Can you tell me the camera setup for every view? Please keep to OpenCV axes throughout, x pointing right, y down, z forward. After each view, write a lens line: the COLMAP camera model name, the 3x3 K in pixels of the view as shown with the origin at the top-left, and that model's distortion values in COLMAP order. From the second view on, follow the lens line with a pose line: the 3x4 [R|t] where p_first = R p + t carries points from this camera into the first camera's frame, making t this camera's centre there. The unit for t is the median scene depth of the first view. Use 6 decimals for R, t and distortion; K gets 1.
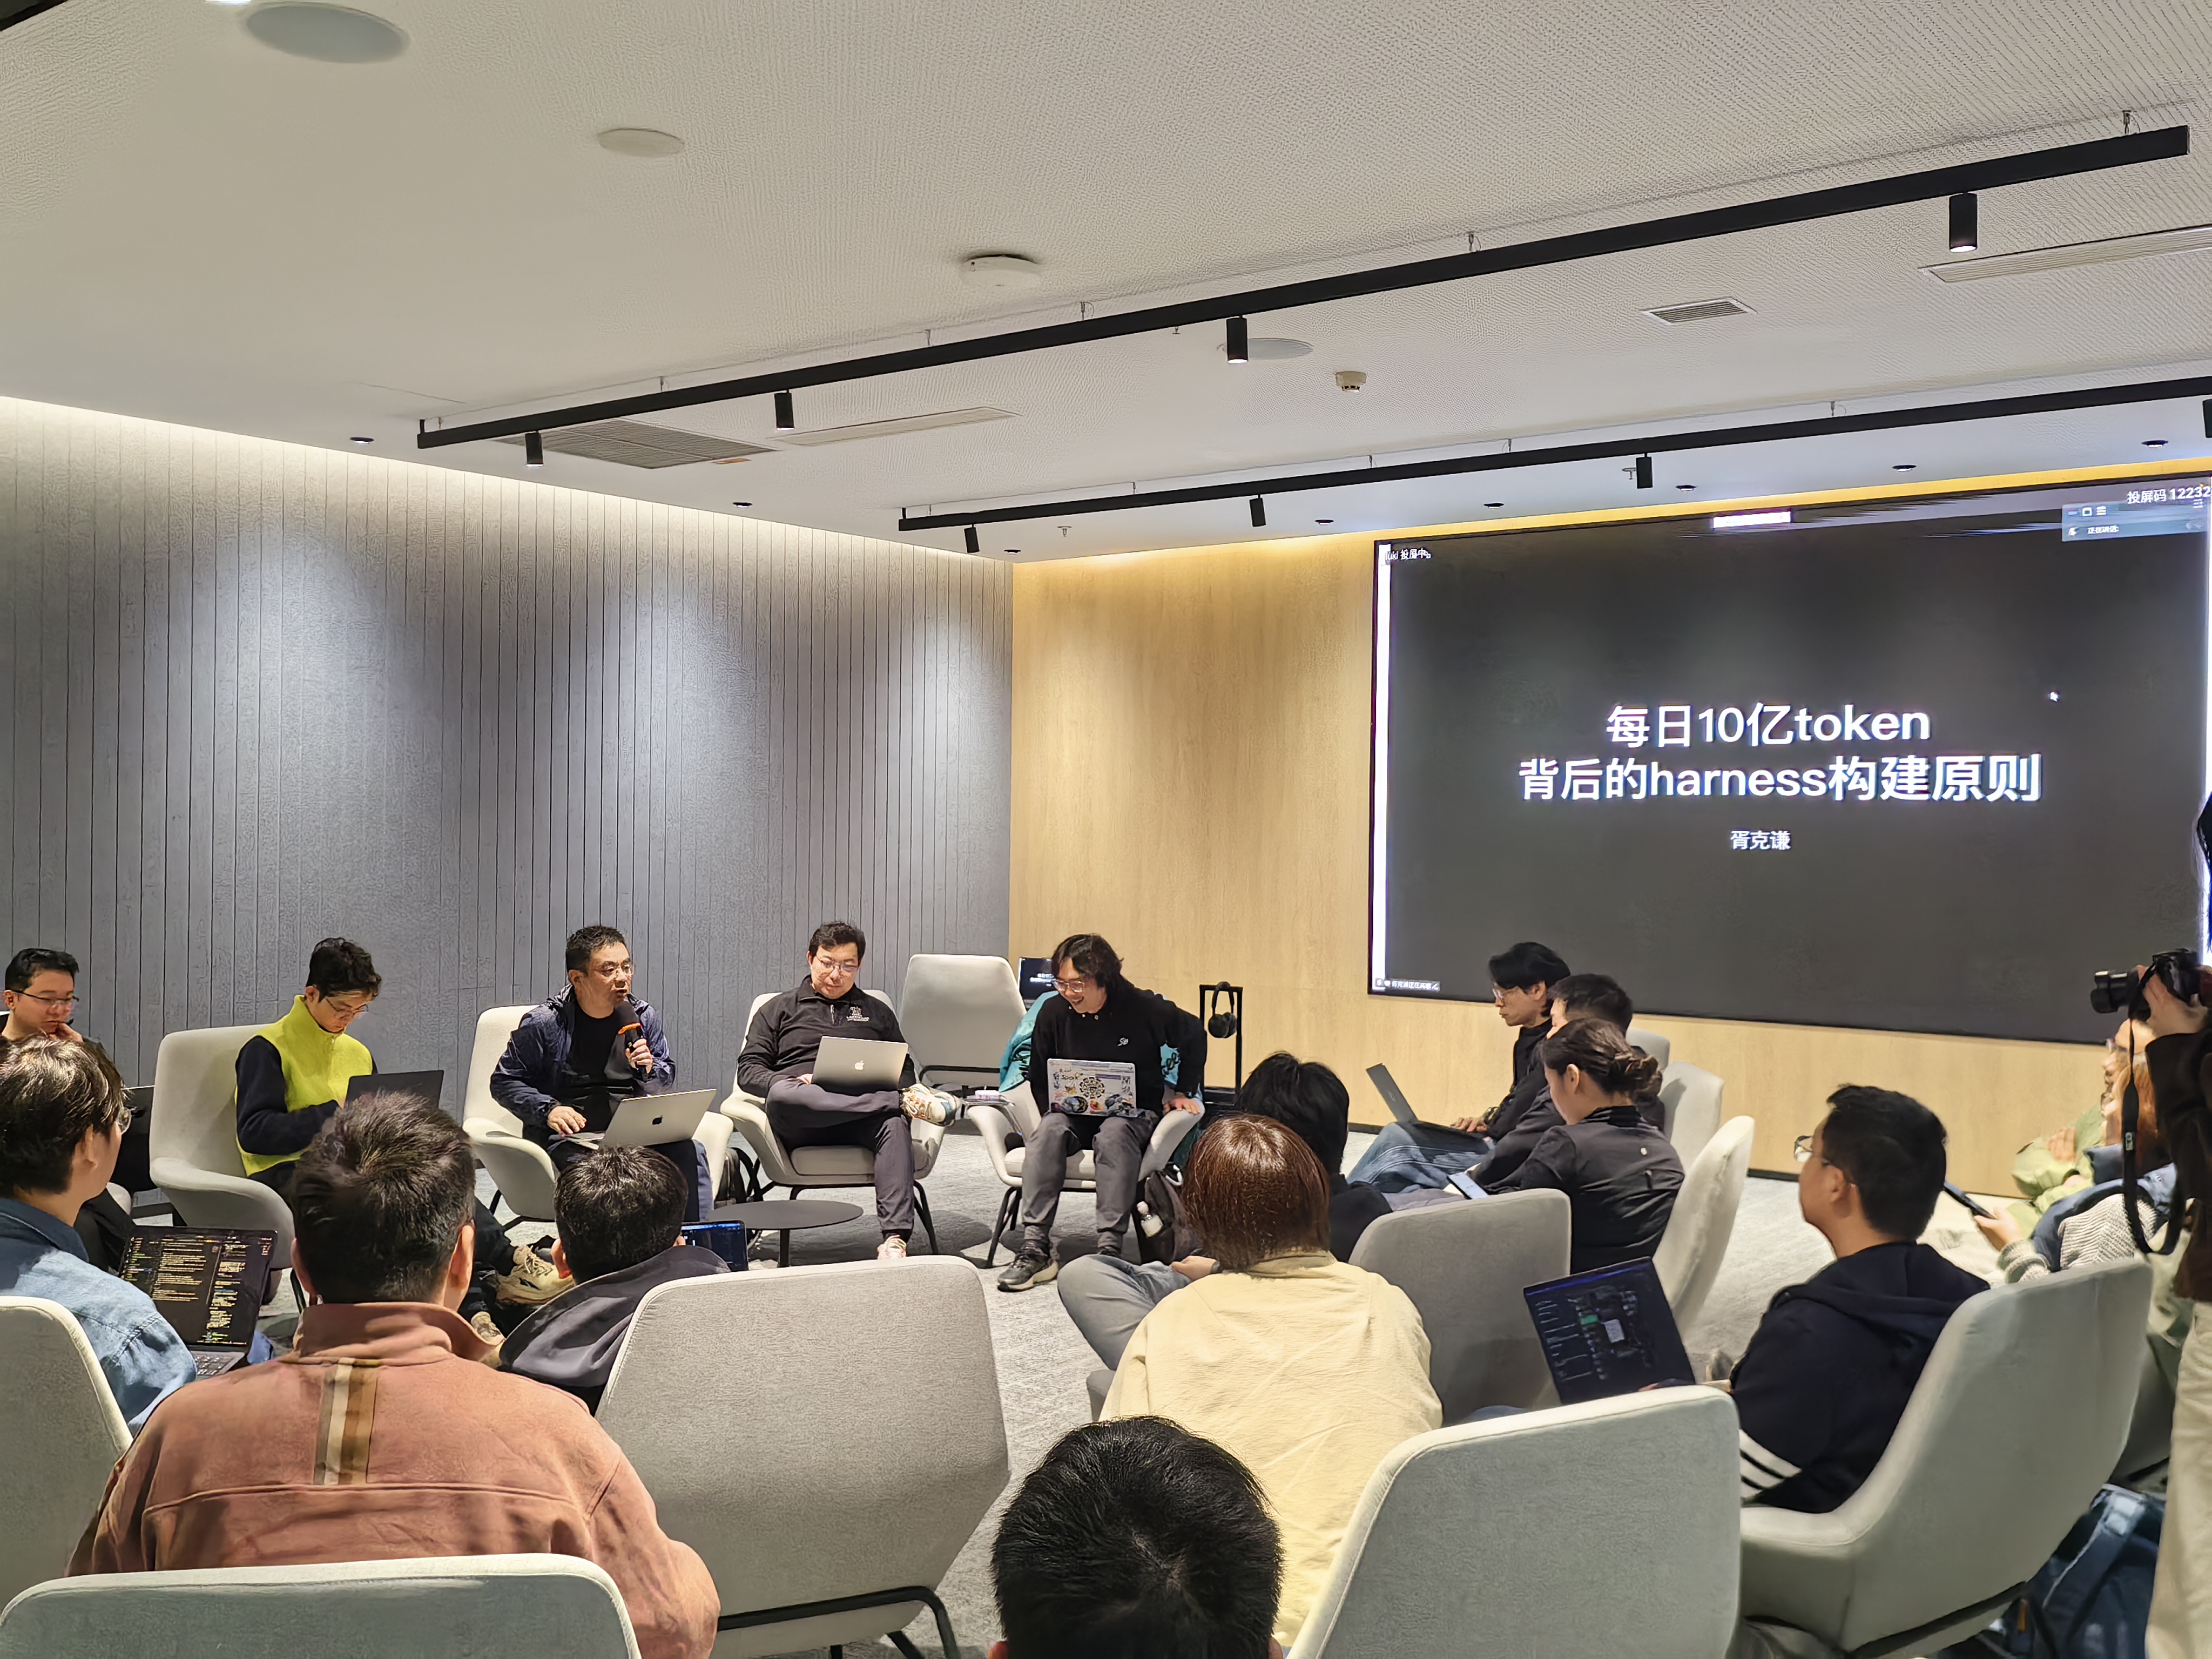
lens RADIAL K [[2161.0, 0, 1106.0], [0, 2161.0, 829.5], [0, 0, 1]] dist [0.052381, -0.099992]
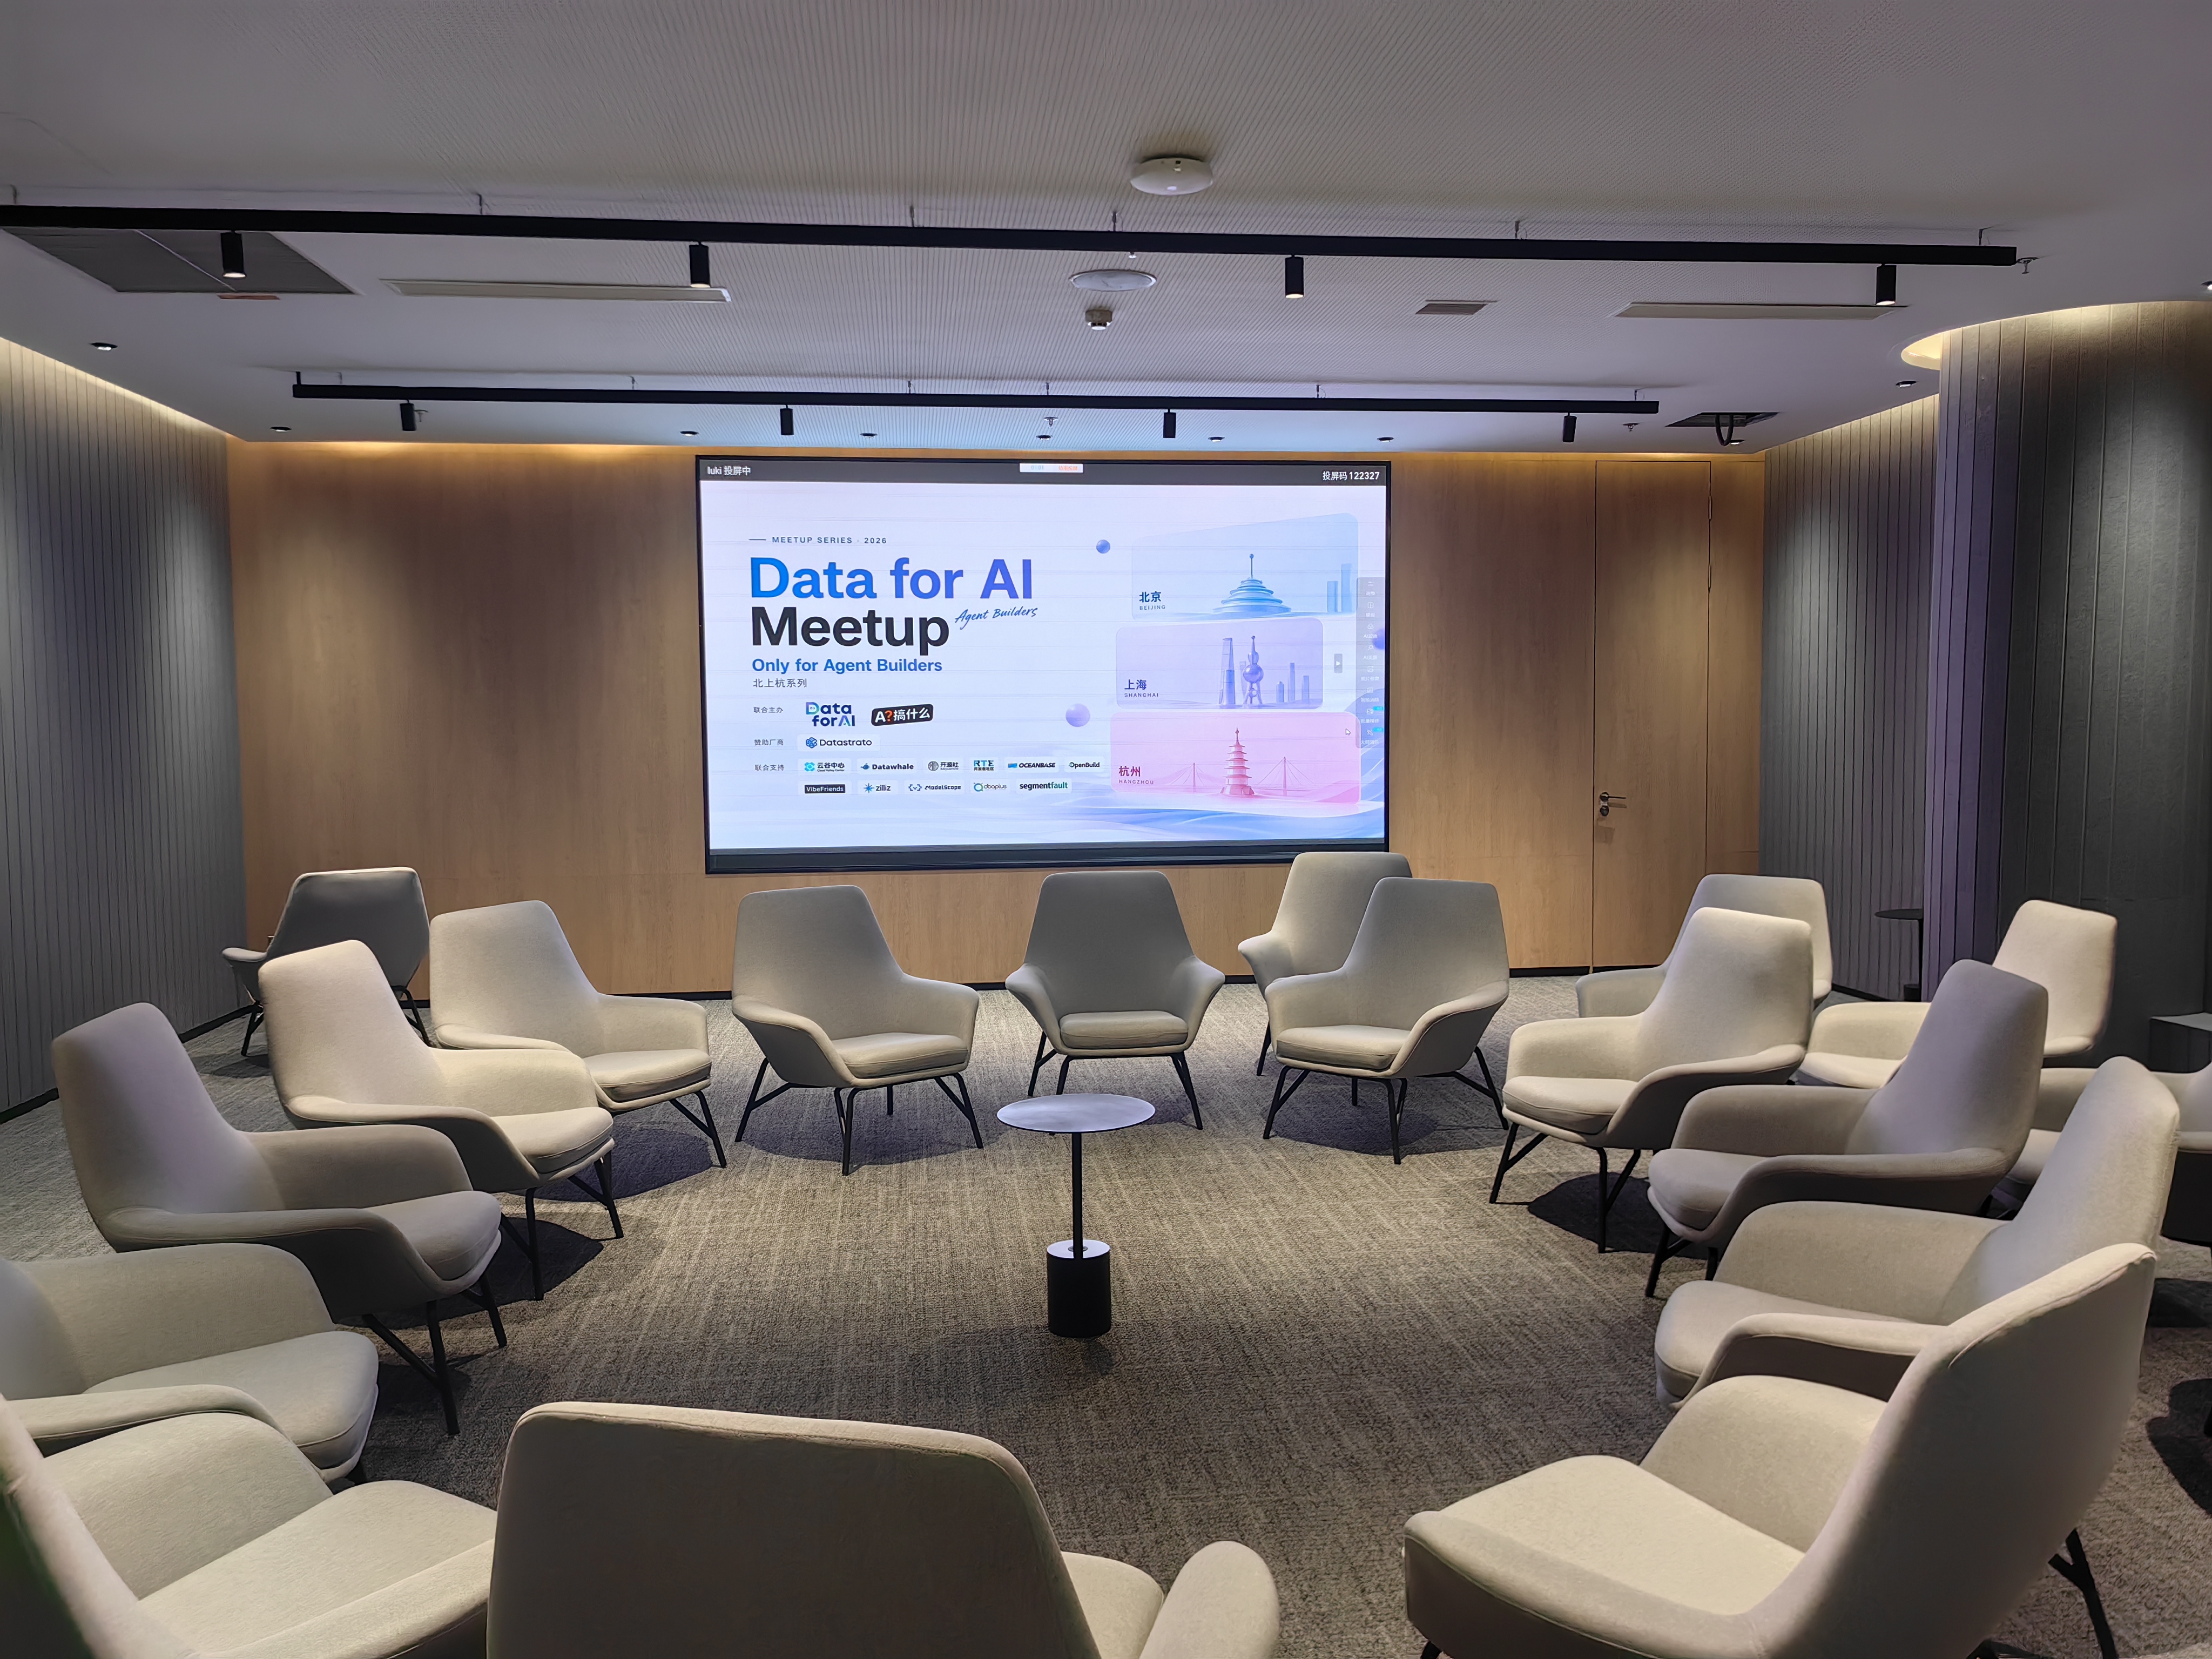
lens RADIAL K [[1755.4, 0, 1106.0], [0, 1755.4, 829.5], [0, 0, 1]] dist [0.010791, 0.002775]
pose [[0.706476, -0.063176, 0.704911, -0.392513], [0.019891, 0.997387, 0.069453, -0.004311], [-0.707457, -0.035046, 0.705887, 0.250633]]
